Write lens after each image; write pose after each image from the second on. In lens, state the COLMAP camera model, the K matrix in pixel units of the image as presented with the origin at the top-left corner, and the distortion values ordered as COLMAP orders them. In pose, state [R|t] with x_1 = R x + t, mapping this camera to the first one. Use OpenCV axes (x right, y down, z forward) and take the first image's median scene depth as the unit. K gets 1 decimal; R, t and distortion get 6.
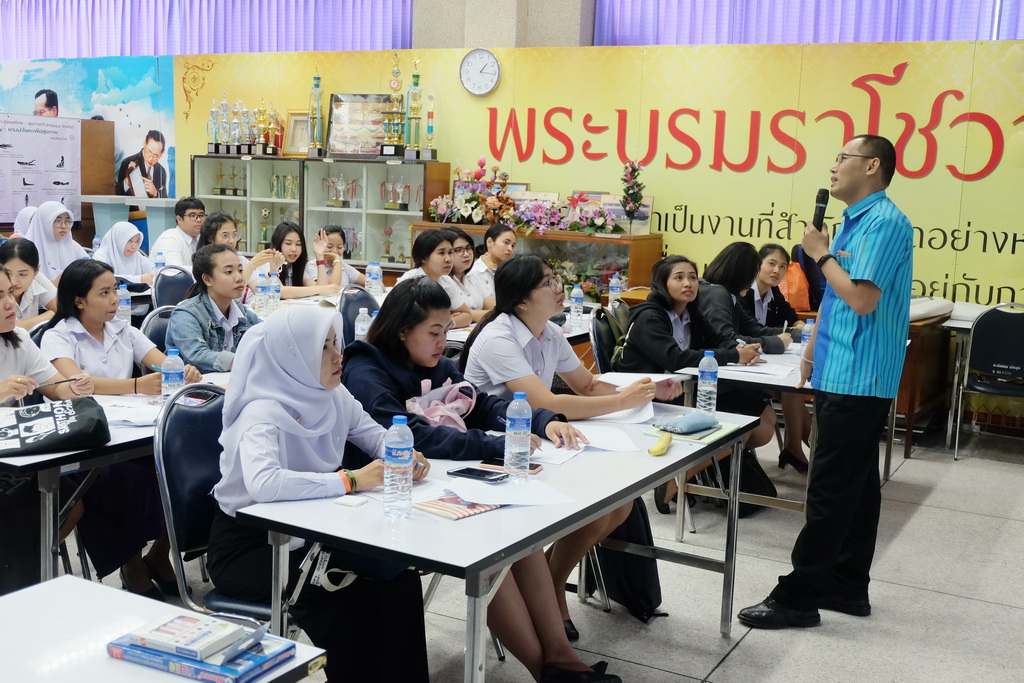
lens RADIAL K [[1187.3, 0, 512.0], [0, 1187.3, 341.5], [0, 0, 1]] dist [0.001027, 0.012843]
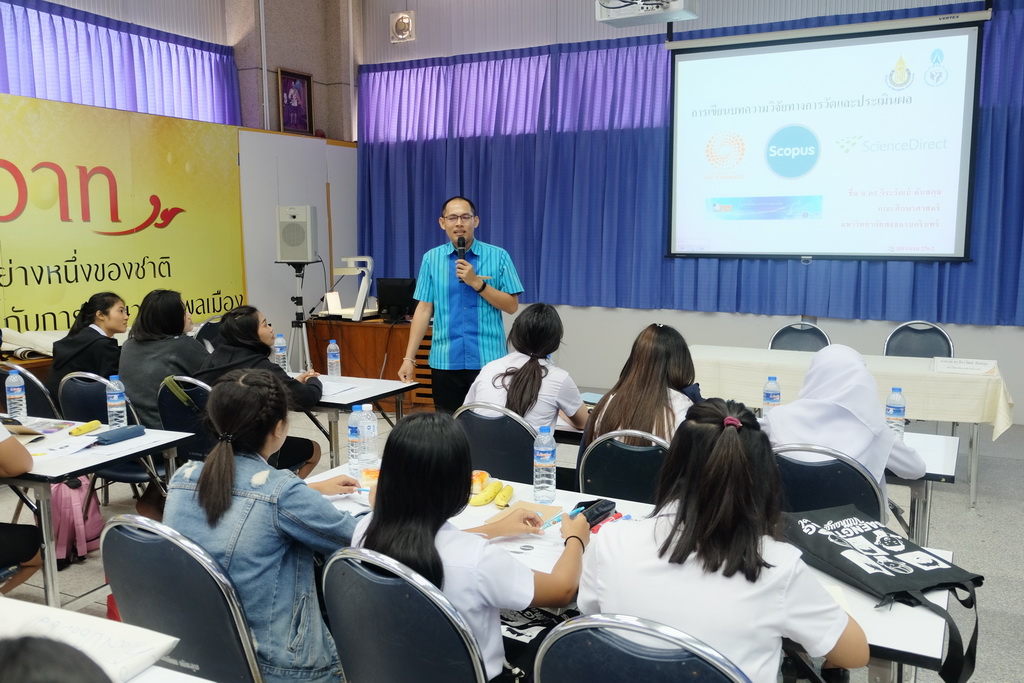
lens RADIAL K [[811.6, 0, 512.0], [0, 811.6, 341.5], [0, 0, 1]] dist [-0.098982, 0.139660]
pose [[-0.068354, -0.165588, 0.983823, -0.345586], [0.146553, 0.973766, 0.174077, -0.079155], [-0.986838, 0.156081, -0.042293, 0.533683]]
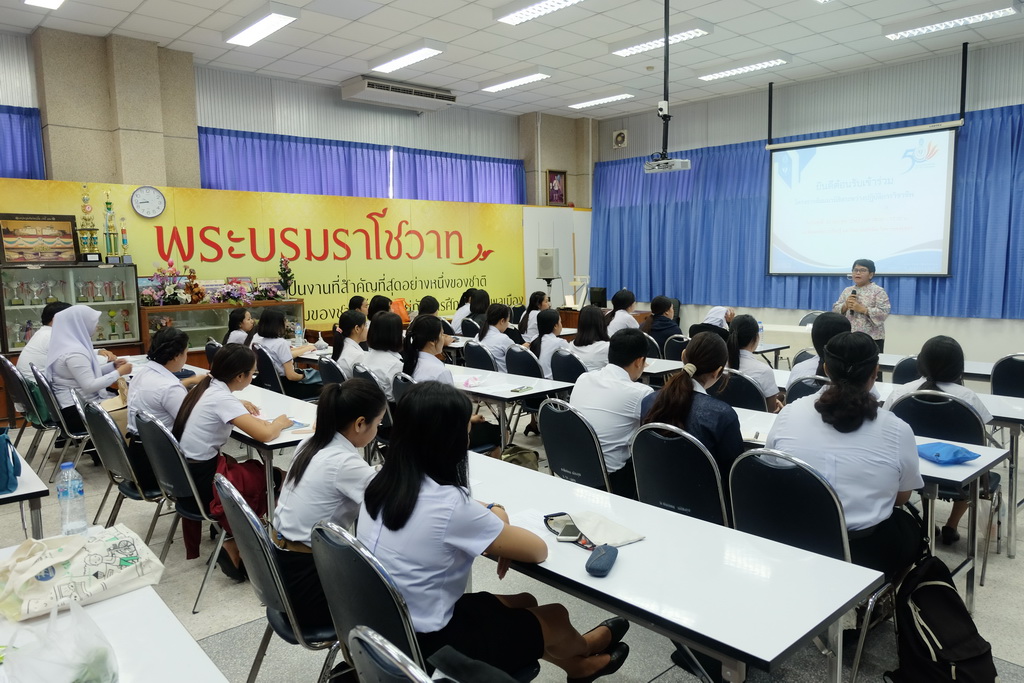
lens RADIAL K [[702.6, 0, 512.0], [0, 702.6, 341.5], [0, 0, 1]] dist [-0.066016, 0.079619]
pose [[0.314005, -0.151109, 0.937319, -0.781307], [0.165709, 0.980822, 0.102609, -0.078563], [-0.934848, 0.123102, 0.333024, 0.347432]]
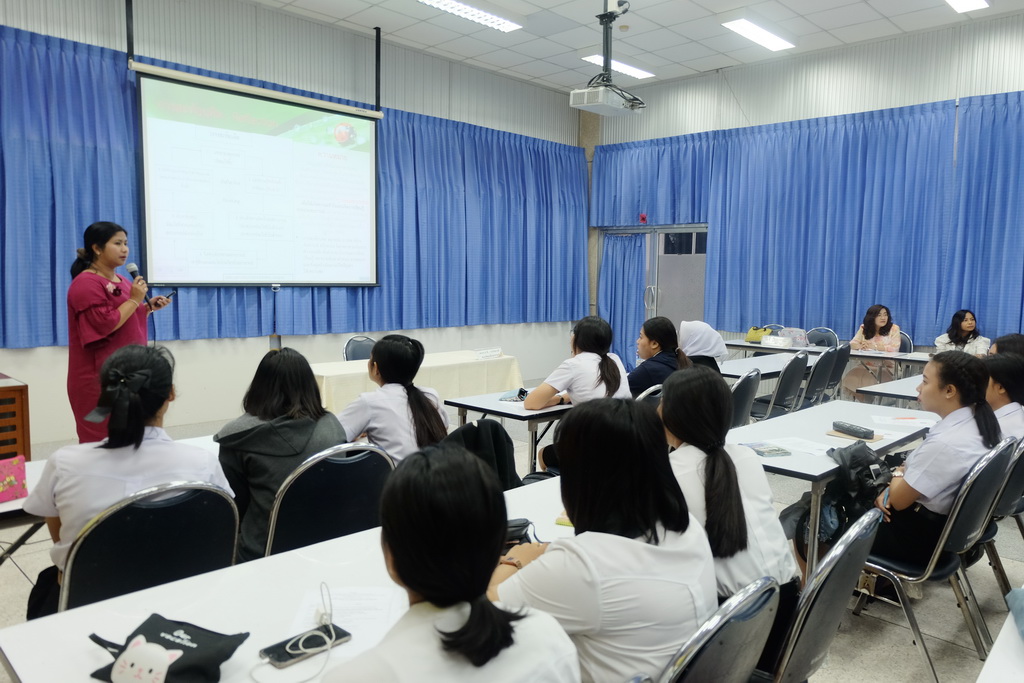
lens RADIAL K [[702.6, 0, 512.0], [0, 702.6, 341.5], [0, 0, 1]] dist [-0.066016, 0.079619]
pose [[-0.960510, -0.075342, 0.267849, -0.052879], [-0.007760, 0.969521, 0.244886, -0.115374], [-0.278136, 0.233137, -0.931820, 0.883794]]
